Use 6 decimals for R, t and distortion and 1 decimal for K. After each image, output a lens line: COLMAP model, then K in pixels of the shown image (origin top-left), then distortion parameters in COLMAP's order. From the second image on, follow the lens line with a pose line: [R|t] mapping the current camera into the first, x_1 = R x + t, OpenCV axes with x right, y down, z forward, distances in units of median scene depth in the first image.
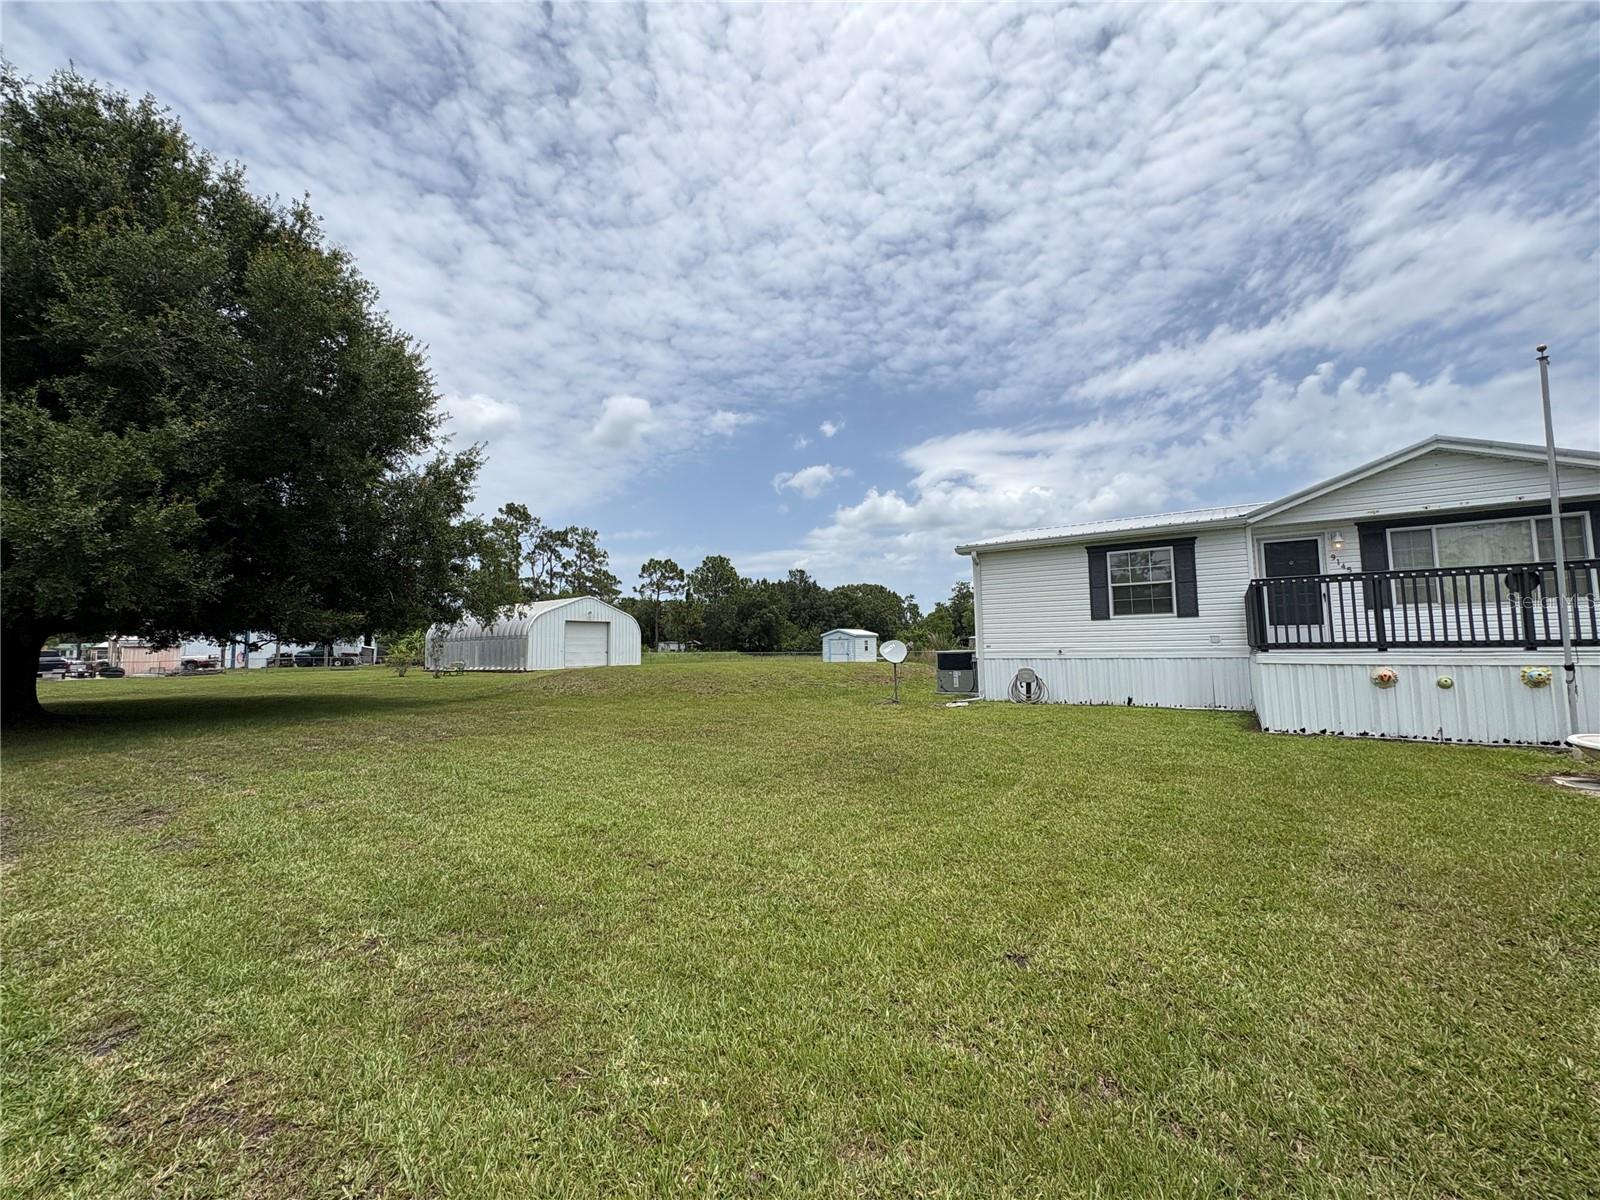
lens RADIAL K [[639.6, 0, 799.5], [0, 639.6, 593.6], [0, 0, 1]] dist [-0.000787, -0.000207]
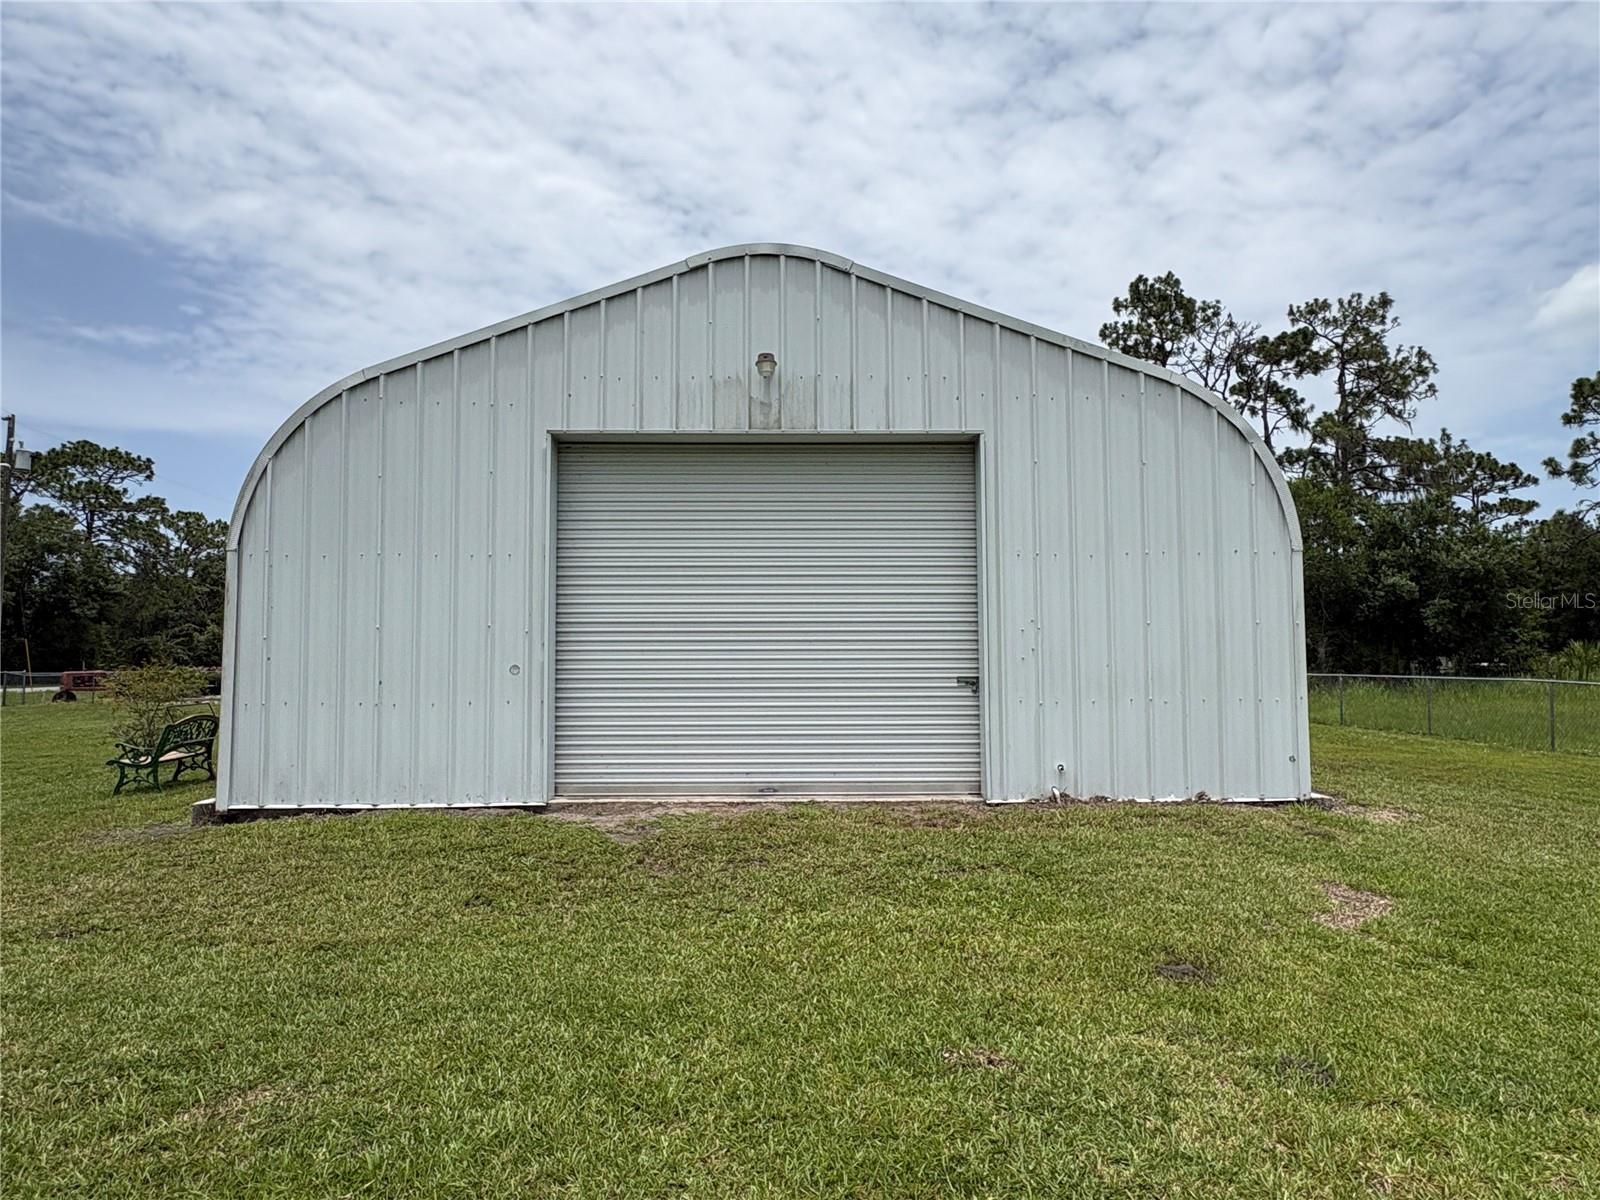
lens RADIAL K [[989.2, 0, 792.4], [0, 989.2, 593.0], [0, 0, 1]] dist [-0.009270, 0.003163]
pose [[0.571369, -0.044525, -0.819484, -0.169692], [0.063347, 0.997941, -0.010054, 0.077712], [0.818245, -0.046168, 0.573013, 0.902574]]
